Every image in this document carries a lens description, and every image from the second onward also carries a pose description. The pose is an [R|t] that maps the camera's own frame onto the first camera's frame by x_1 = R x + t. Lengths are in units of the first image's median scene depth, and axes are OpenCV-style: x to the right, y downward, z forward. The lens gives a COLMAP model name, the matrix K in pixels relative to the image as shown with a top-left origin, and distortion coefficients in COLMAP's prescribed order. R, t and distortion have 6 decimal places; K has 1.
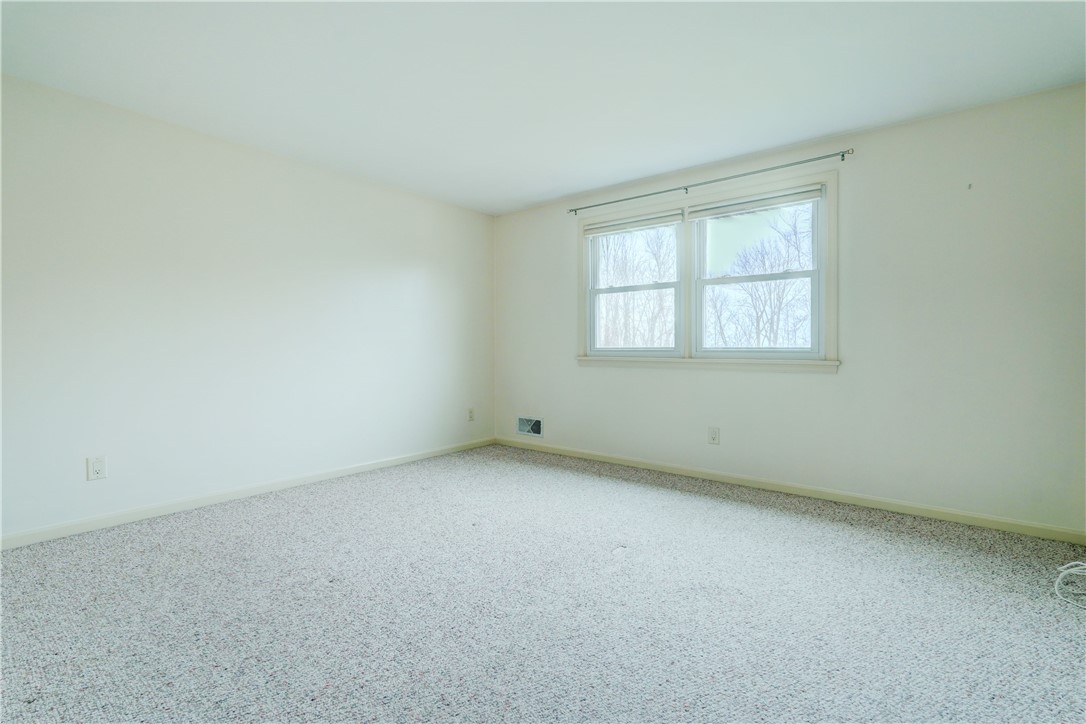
lens RADIAL K [[499.1, 0, 543.0], [0, 499.1, 347.7], [0, 0, 1]] dist [-0.040420, 0.000199]
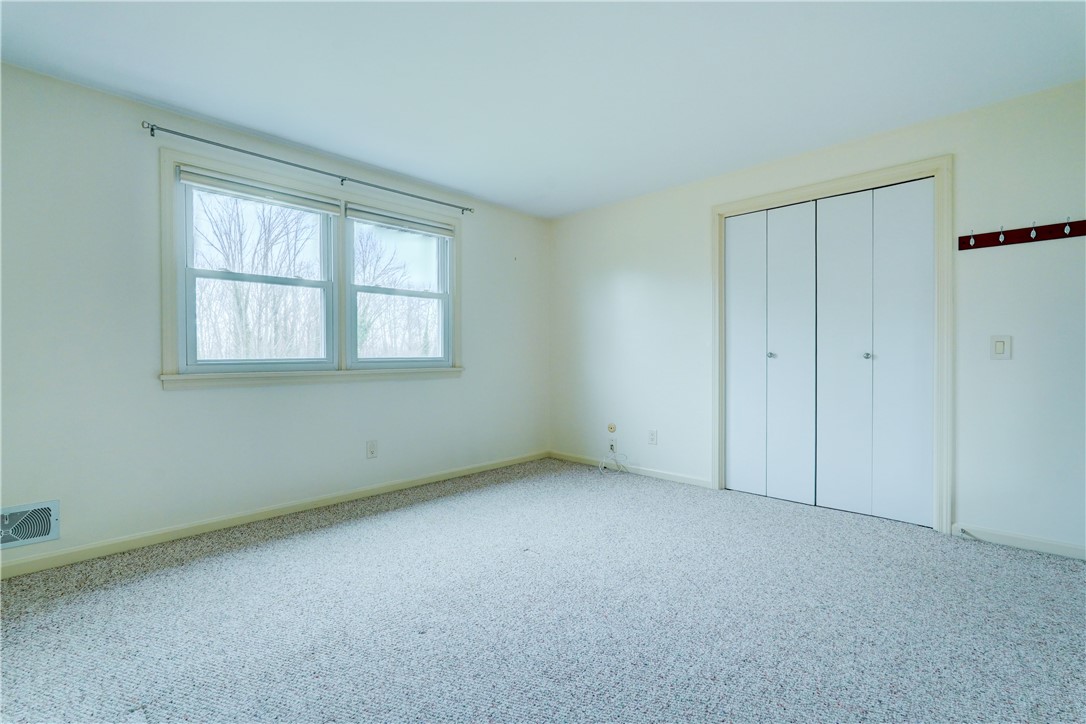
lens RADIAL K [[491.9, 0, 536.5], [0, 491.9, 353.2], [0, 0, 1]] dist [-0.001075, 0.000365]
pose [[0.077563, -0.002039, 0.996985, -0.572817], [0.003649, 0.999992, 0.001762, -0.009600], [-0.996981, 0.003502, 0.077570, 0.592547]]
